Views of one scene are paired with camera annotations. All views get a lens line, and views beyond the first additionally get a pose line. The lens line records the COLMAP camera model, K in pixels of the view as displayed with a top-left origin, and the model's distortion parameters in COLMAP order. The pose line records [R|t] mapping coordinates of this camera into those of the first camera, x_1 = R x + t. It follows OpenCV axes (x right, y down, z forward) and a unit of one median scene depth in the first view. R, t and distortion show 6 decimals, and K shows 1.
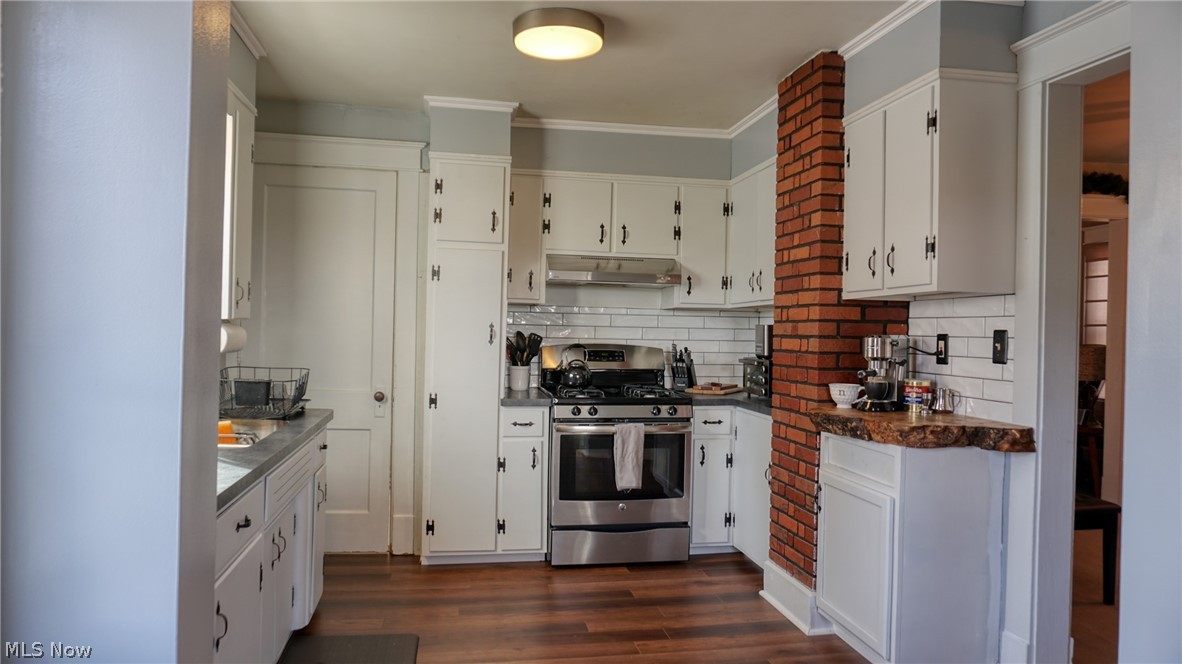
lens RADIAL K [[789.1, 0, 590.6], [0, 789.1, 343.6], [0, 0, 1]] dist [-0.050786, 0.034818]
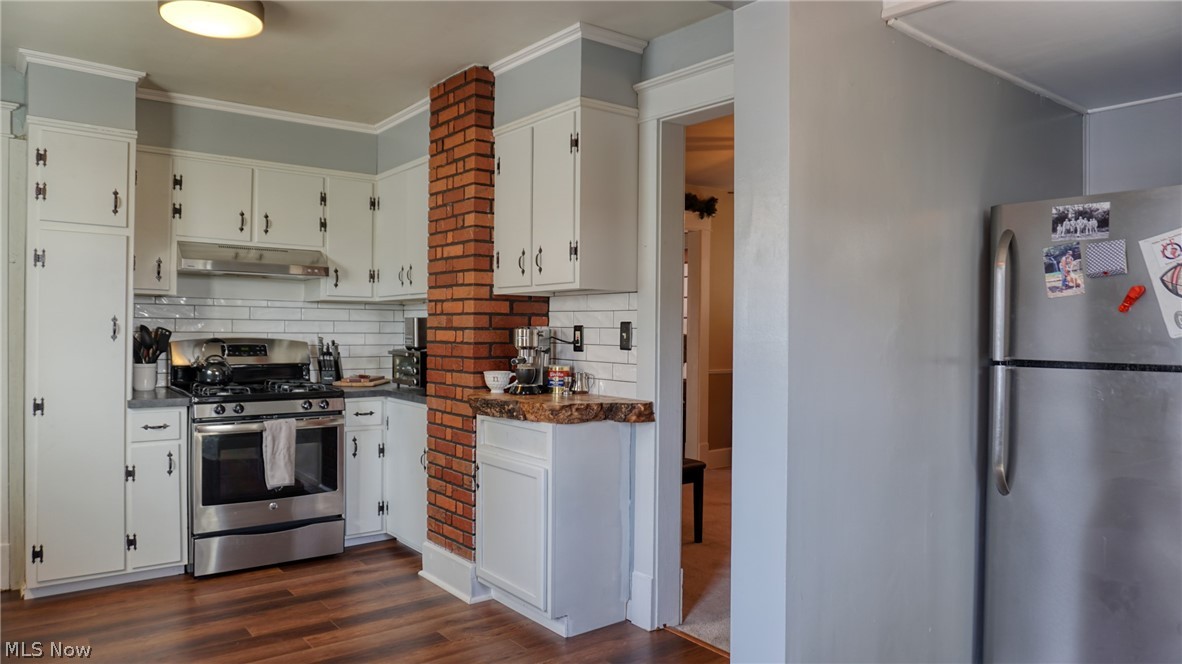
lens RADIAL K [[789.1, 0, 592.7], [0, 789.1, 343.4], [0, 0, 1]] dist [-0.050786, 0.034818]
pose [[0.884789, -0.016196, 0.465711, -0.061687], [0.011657, 0.999852, 0.012626, 0.000045], [-0.465846, -0.005742, 0.884847, -0.034704]]
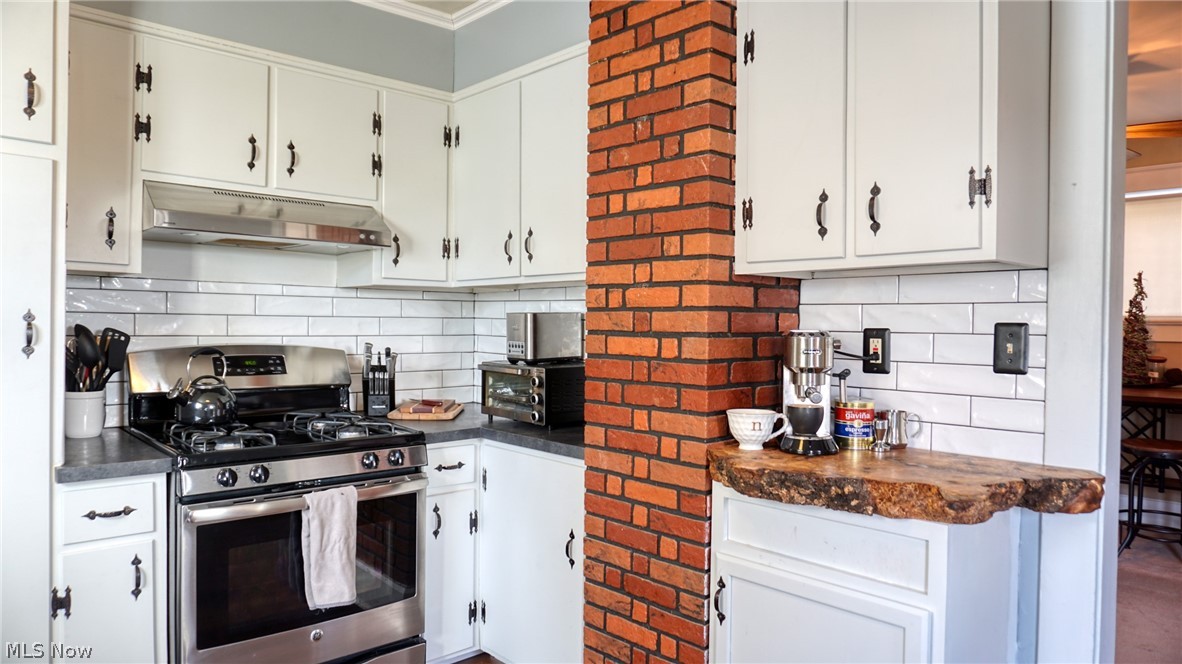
lens RADIAL K [[789.1, 0, 593.4], [0, 789.1, 340.3], [0, 0, 1]] dist [-0.050786, 0.034818]
pose [[0.844357, -0.019208, 0.535437, -0.096245], [0.010734, 0.999763, 0.018938, -0.014348], [-0.535674, -0.010243, 0.844363, 0.459701]]
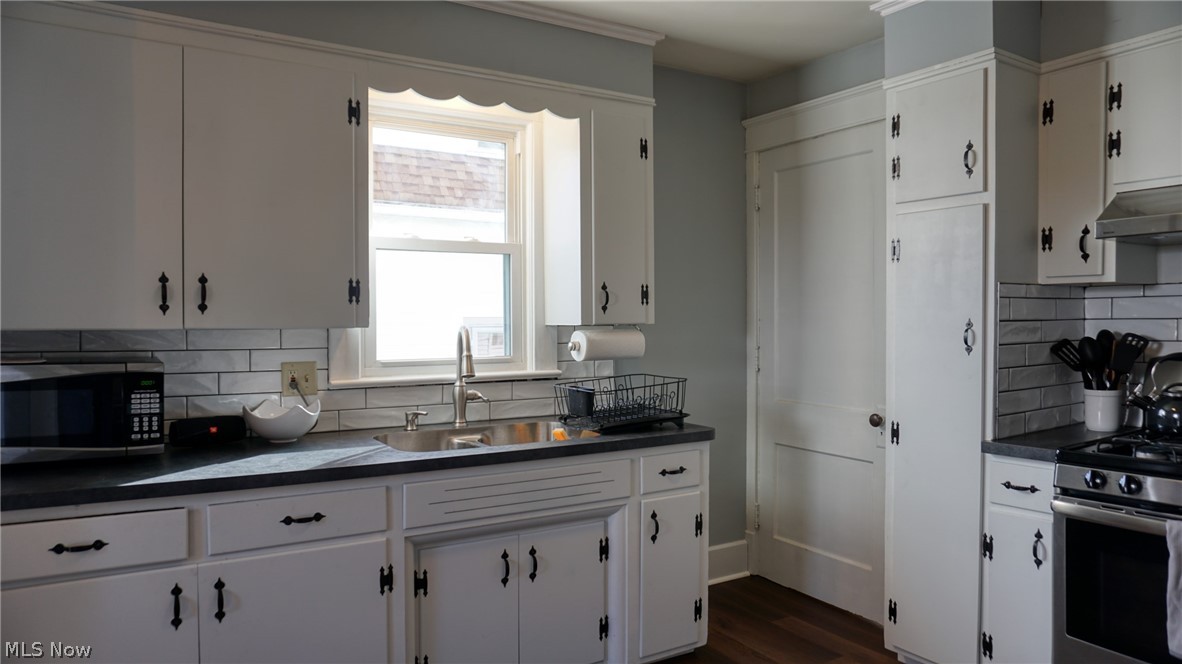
lens RADIAL K [[789.1, 0, 585.1], [0, 789.1, 341.8], [0, 0, 1]] dist [-0.050786, 0.034818]
pose [[0.365963, -0.002561, -0.930626, 0.372863], [-0.001237, 0.999994, -0.003238, -0.006248], [0.930629, 0.002336, 0.365958, 0.519118]]
